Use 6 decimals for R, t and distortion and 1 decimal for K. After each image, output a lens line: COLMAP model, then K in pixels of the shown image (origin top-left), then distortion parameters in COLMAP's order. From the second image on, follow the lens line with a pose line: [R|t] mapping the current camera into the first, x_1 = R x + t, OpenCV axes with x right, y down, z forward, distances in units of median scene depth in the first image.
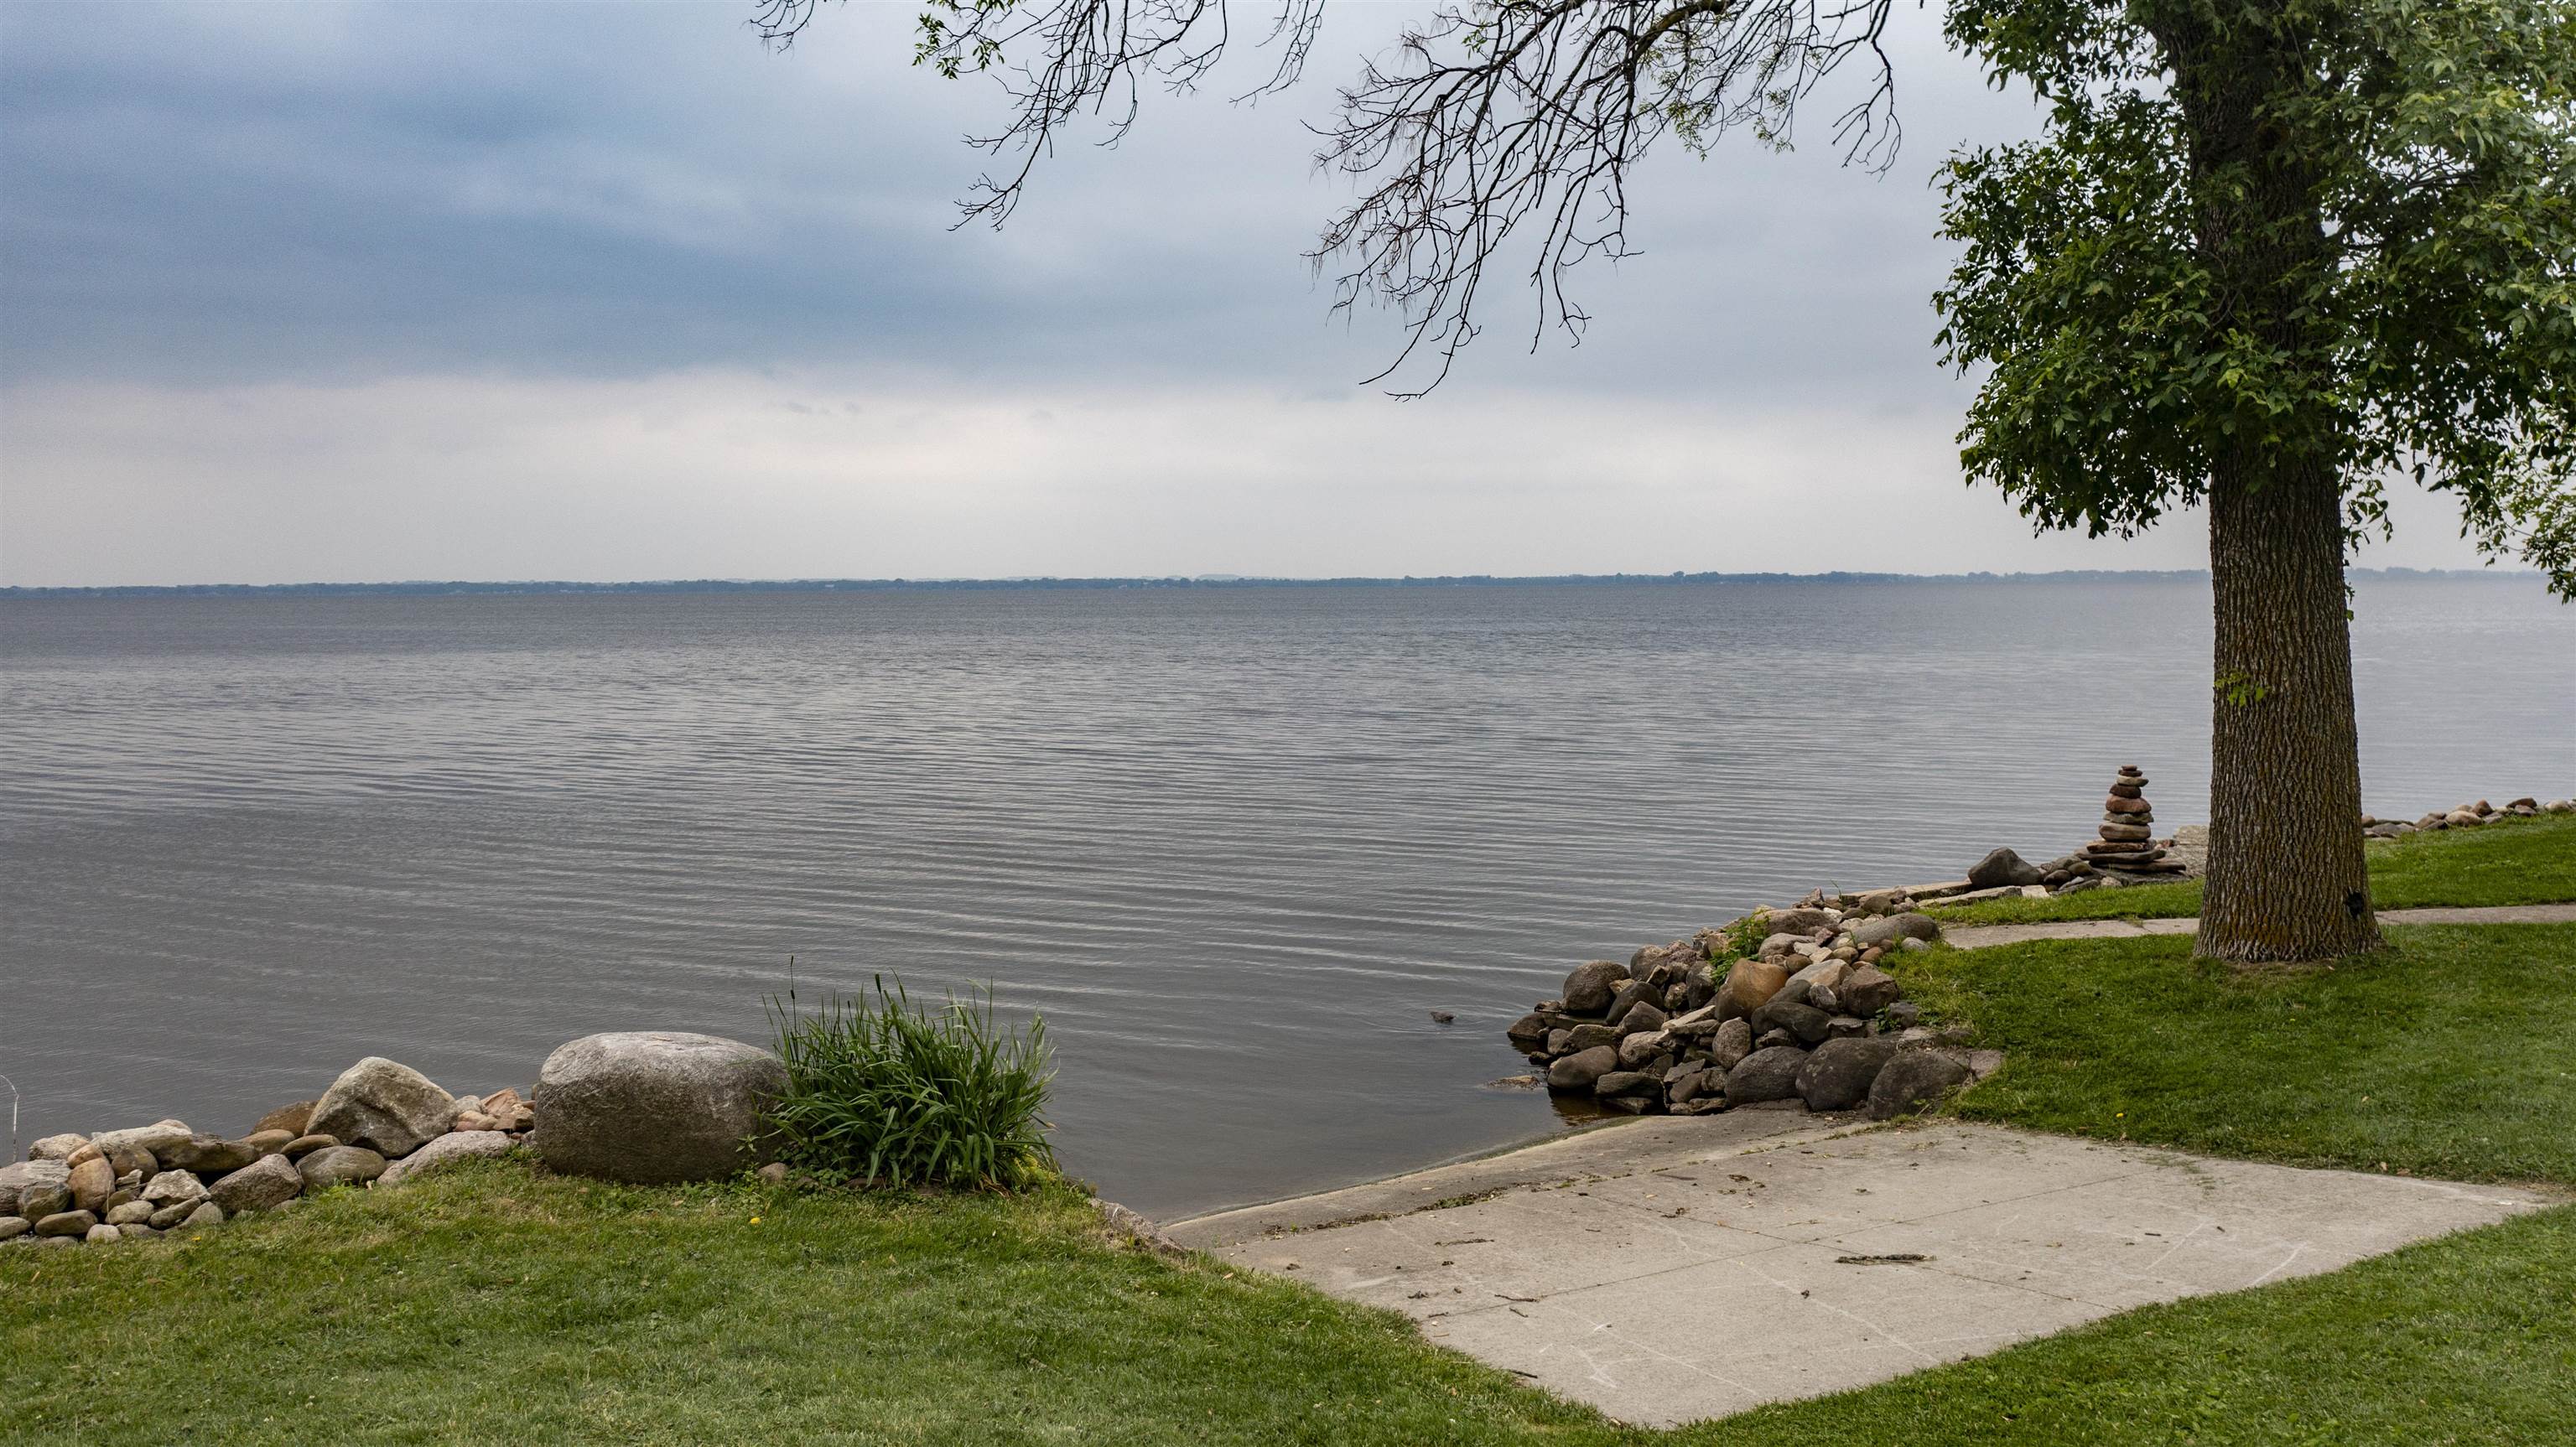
lens RADIAL K [[2062.3, 0, 1275.9], [0, 2062.3, 713.6], [0, 0, 1]] dist [-0.012283, -0.005137]
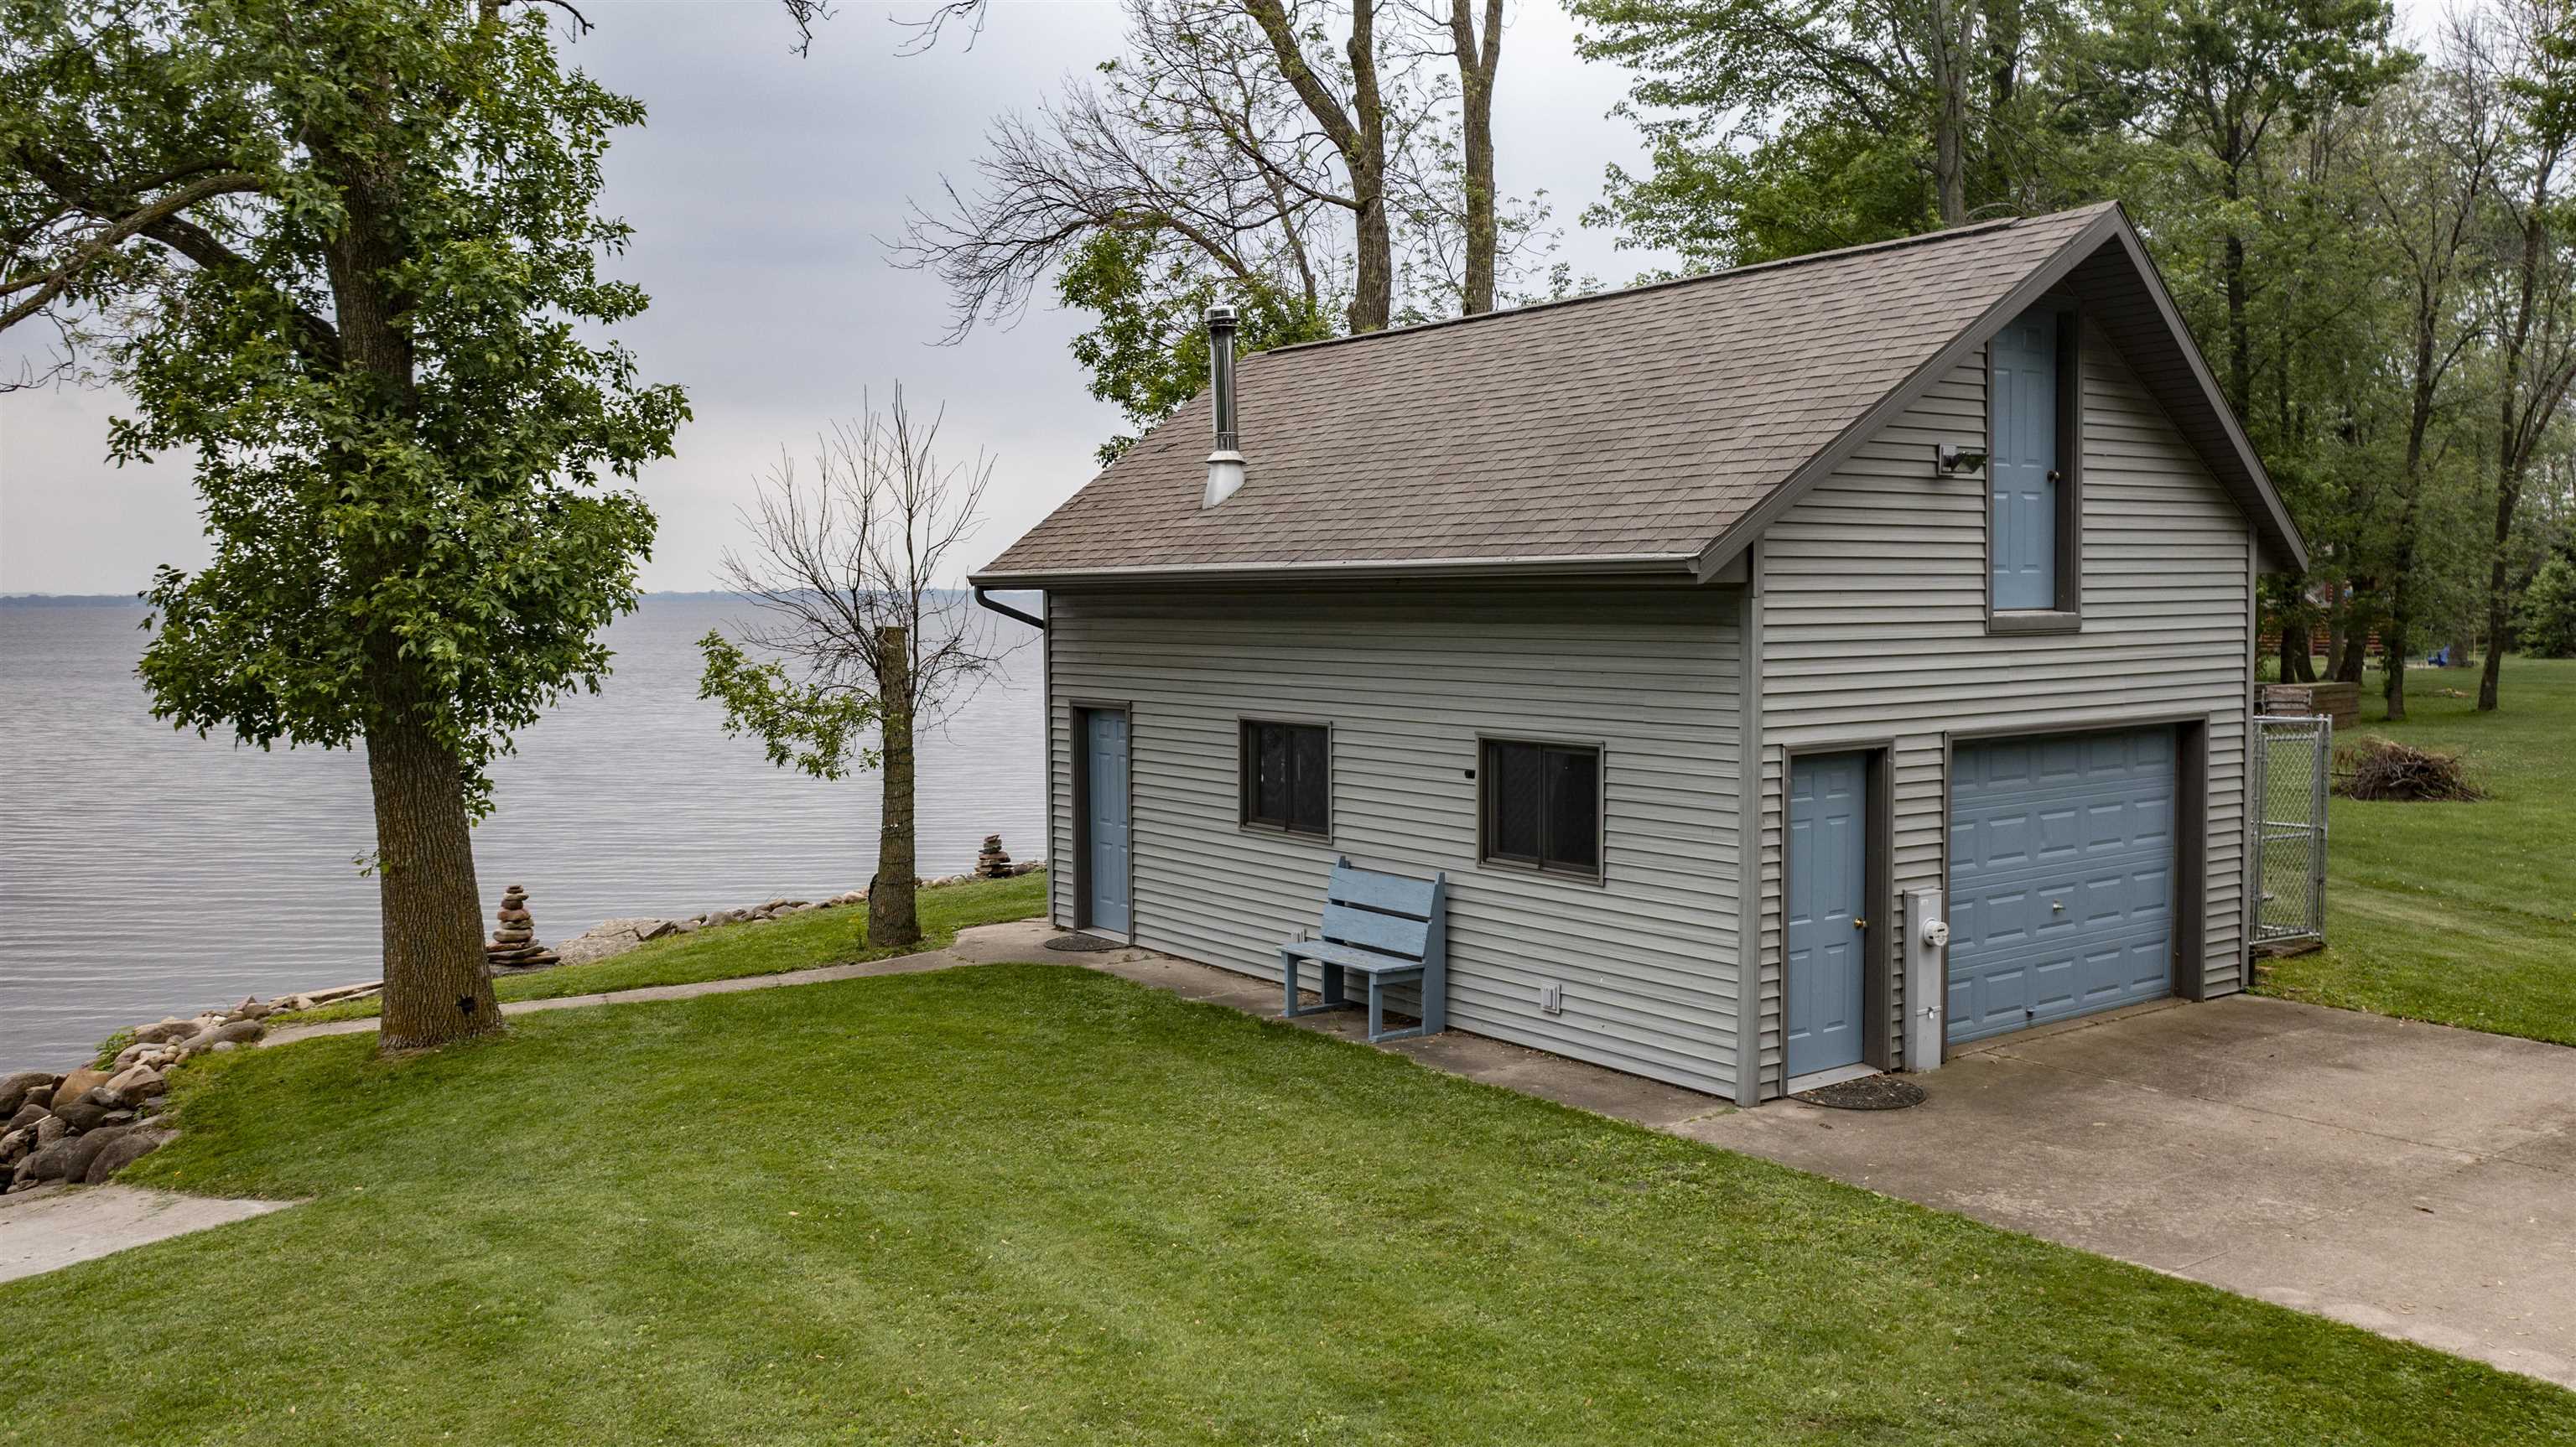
lens RADIAL K [[2084.4, 0, 1288.0], [0, 2084.4, 723.5], [0, 0, 1]] dist [-0.006797, -0.003669]
pose [[0.907677, -0.024902, 0.418930, 0.307609], [0.026287, 0.999651, 0.002465, -0.069414], [-0.418846, 0.008775, 0.908015, -0.434275]]
